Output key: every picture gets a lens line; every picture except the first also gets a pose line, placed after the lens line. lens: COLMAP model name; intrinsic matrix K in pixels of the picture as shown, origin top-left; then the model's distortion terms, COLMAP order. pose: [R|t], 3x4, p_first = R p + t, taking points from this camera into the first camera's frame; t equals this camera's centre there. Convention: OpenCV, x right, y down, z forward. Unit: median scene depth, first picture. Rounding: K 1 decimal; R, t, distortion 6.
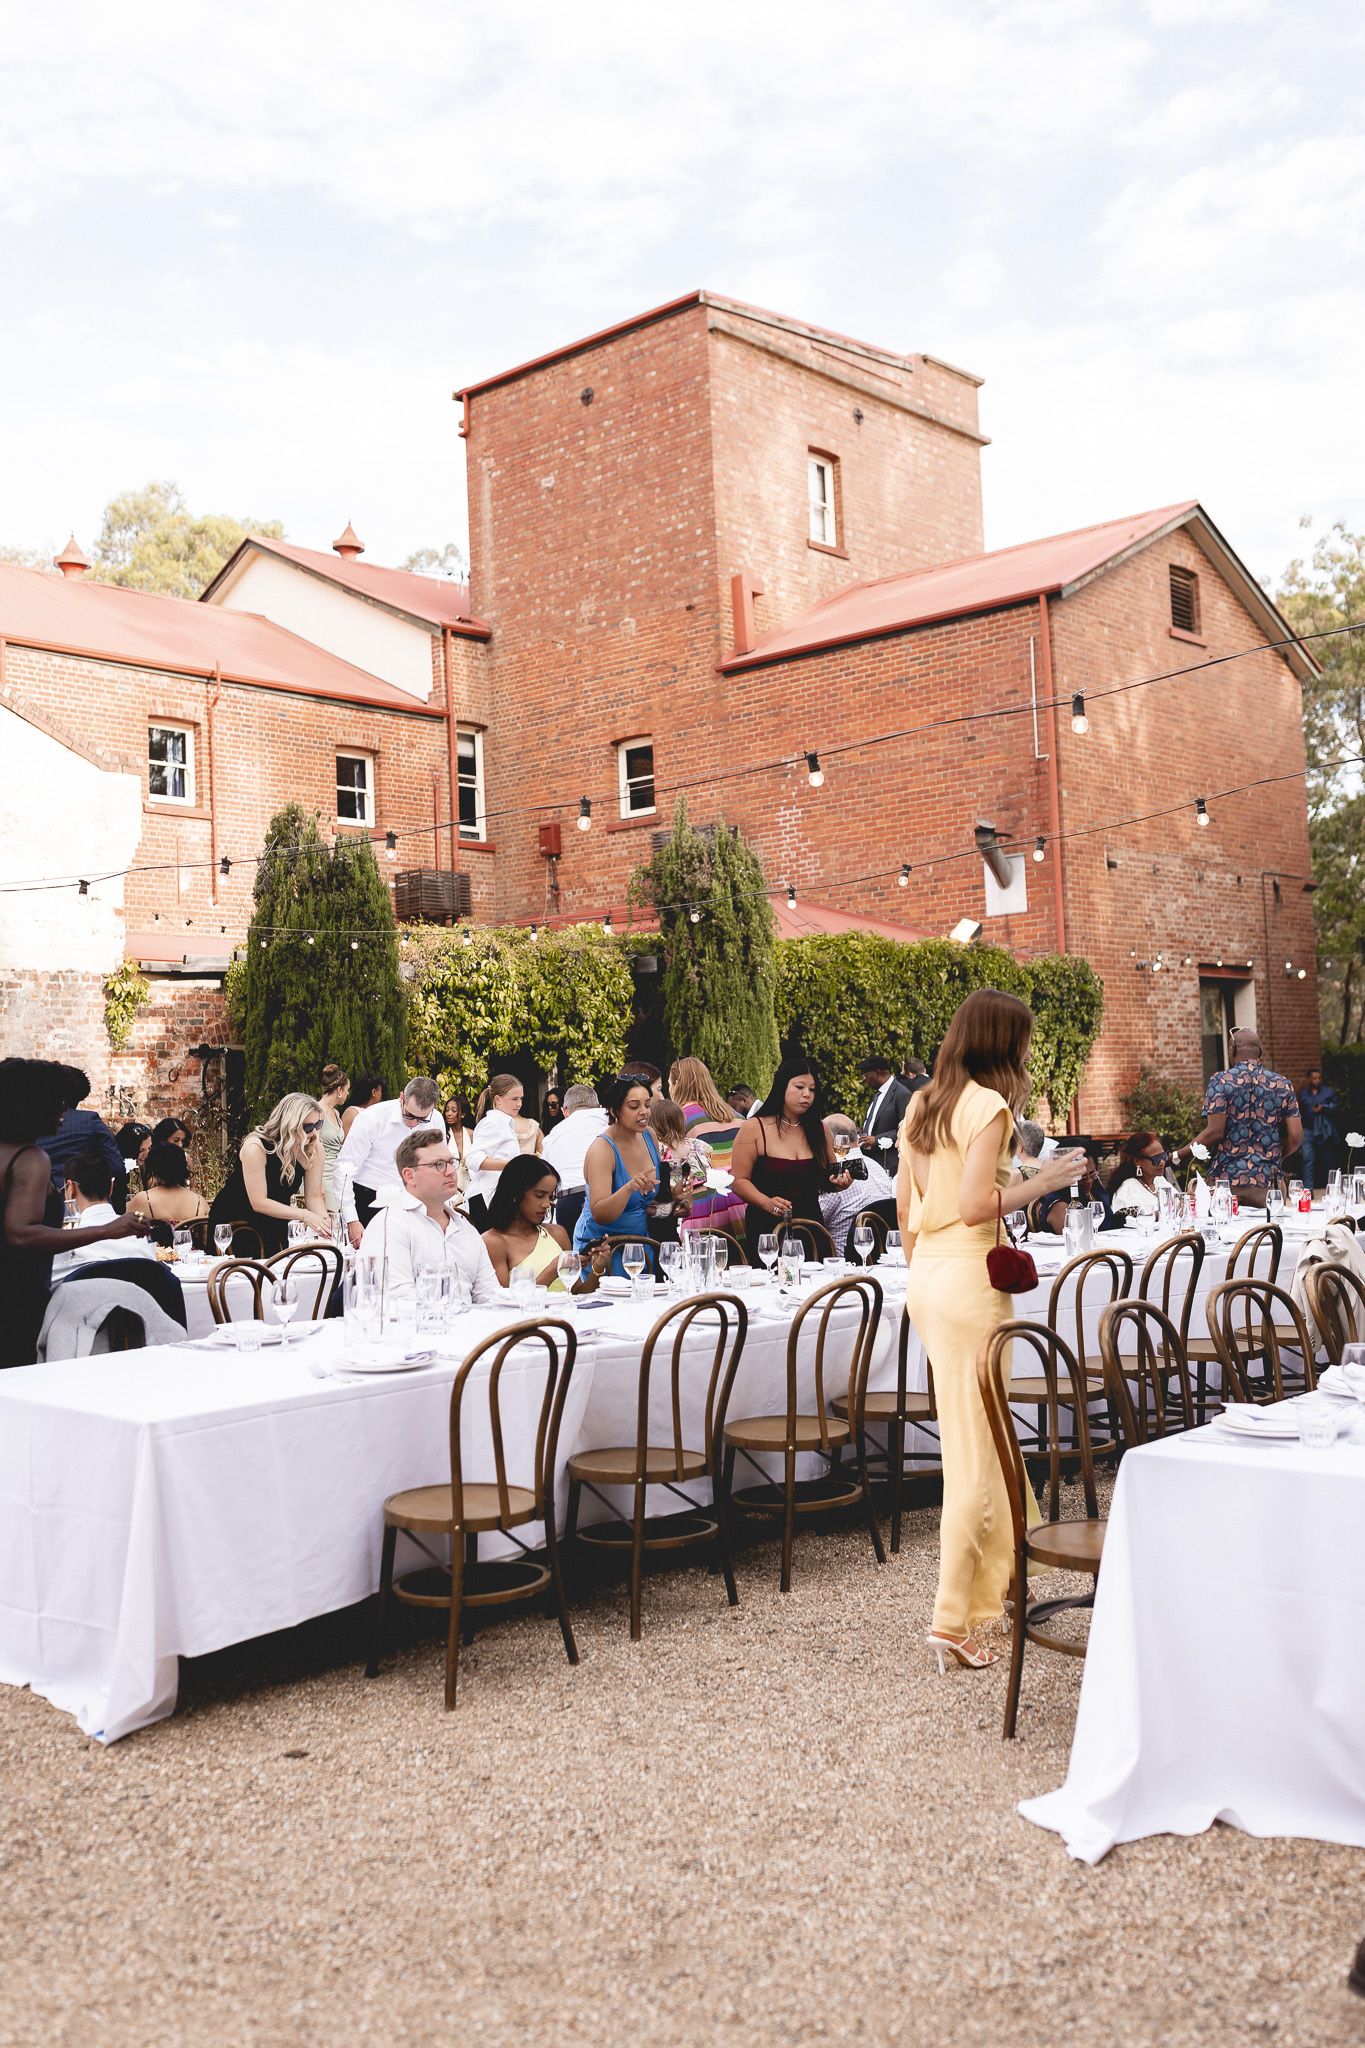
lens RADIAL K [[2004.6, 0, 682.7], [0, 2004.6, 1021.1], [0, 0, 1]] dist [0.013374, 0.000000]
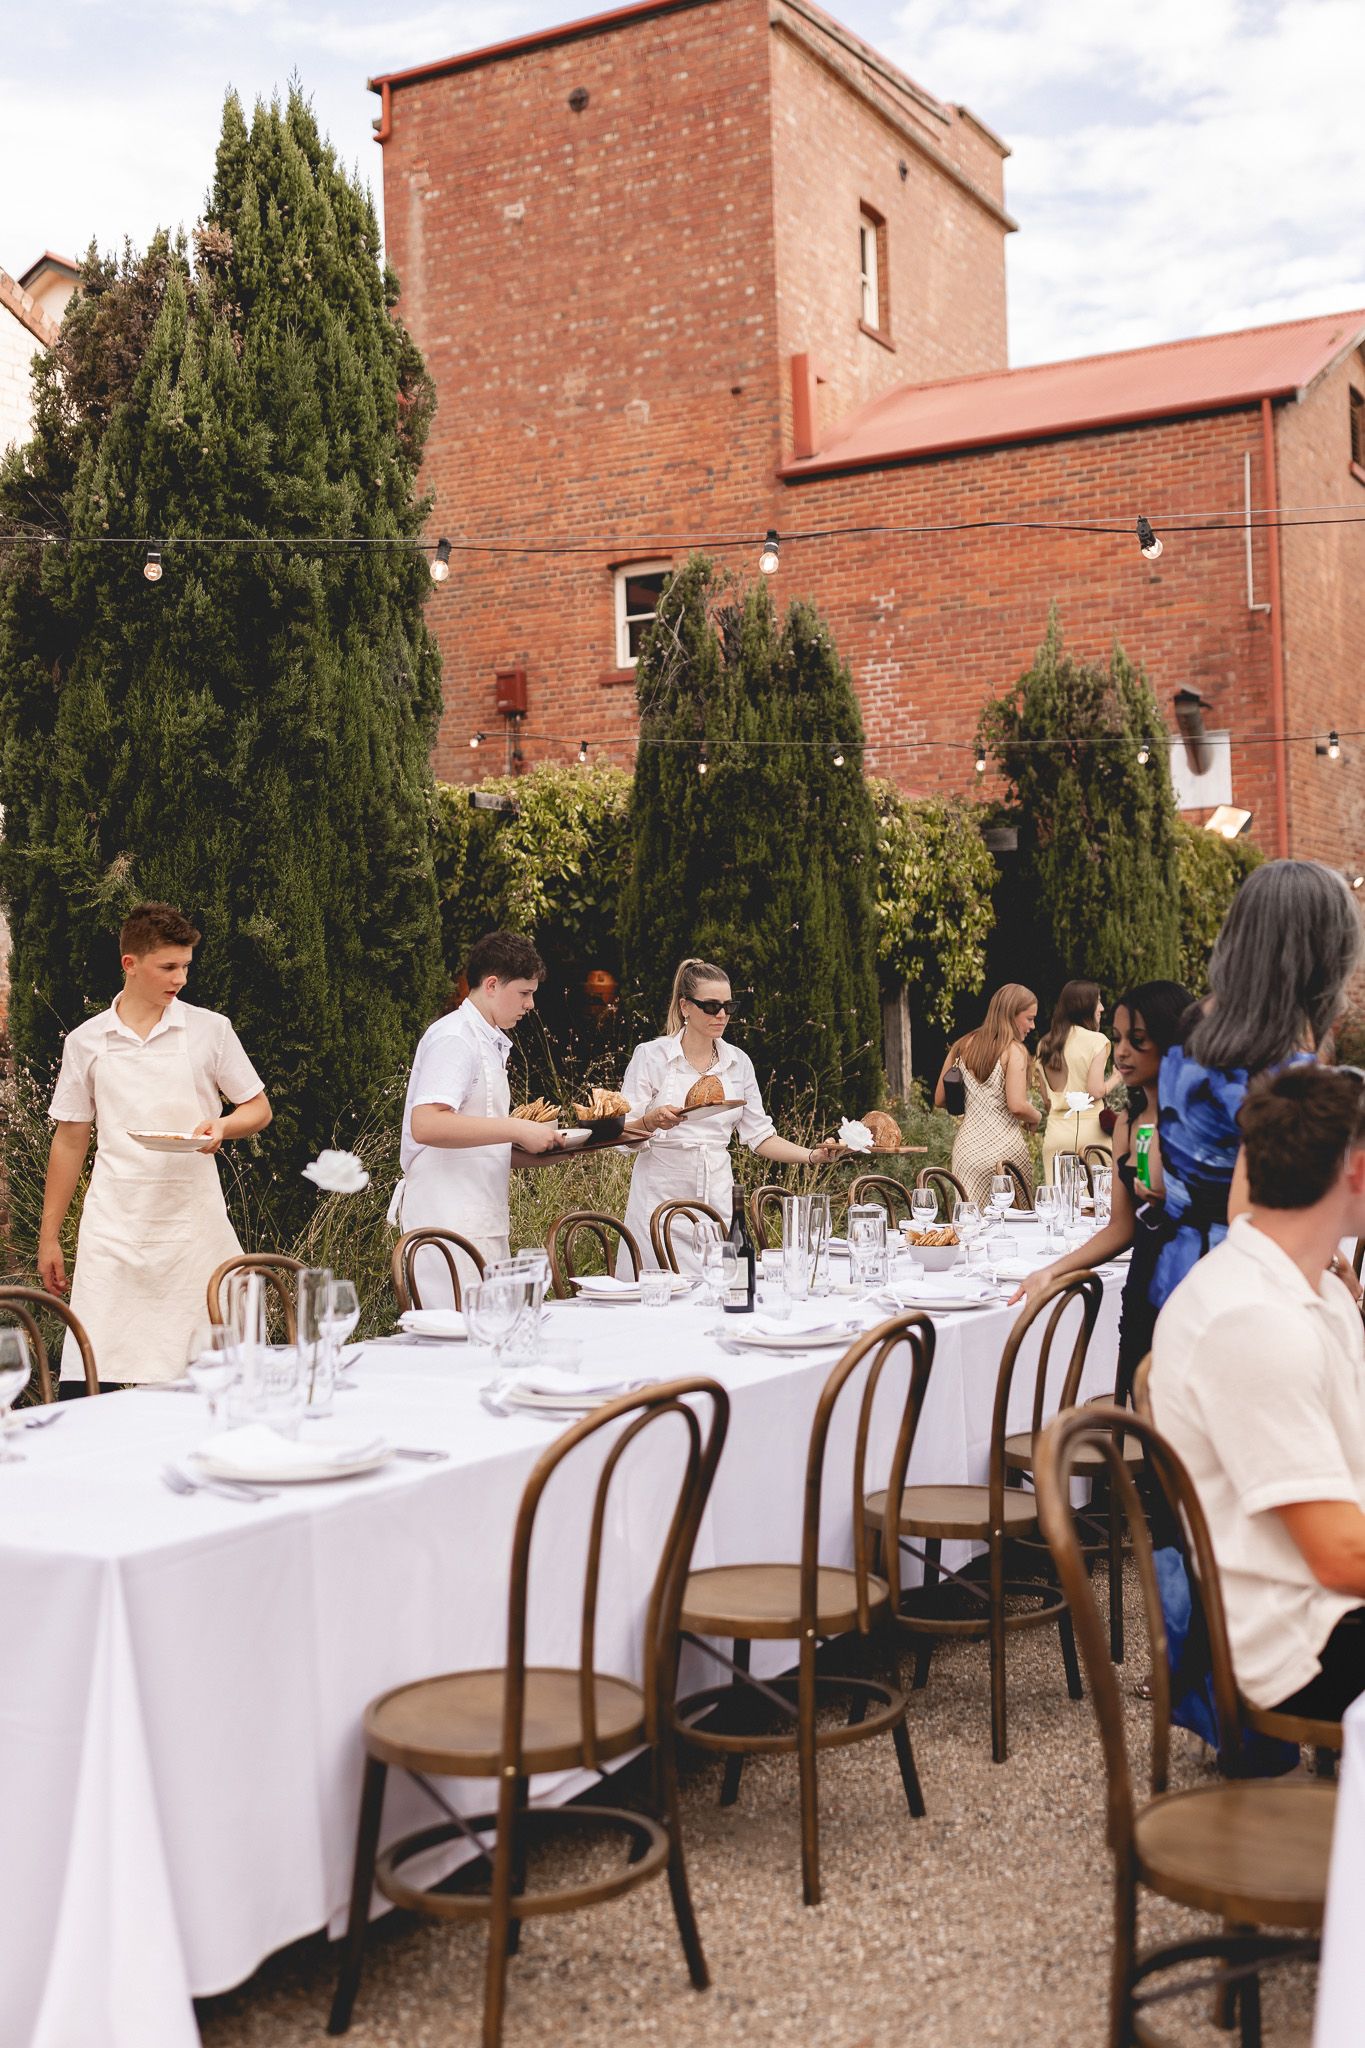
lens RADIAL K [[2256.9, 0, 682.4], [0, 2256.9, 1027.3], [0, 0, 1]] dist [-0.002618, 0.000000]
pose [[0.966378, 0.015667, 0.256650, -0.226768], [-0.021375, 0.999582, 0.019466, 0.017095], [-0.256237, -0.024298, 0.966308, 0.175615]]
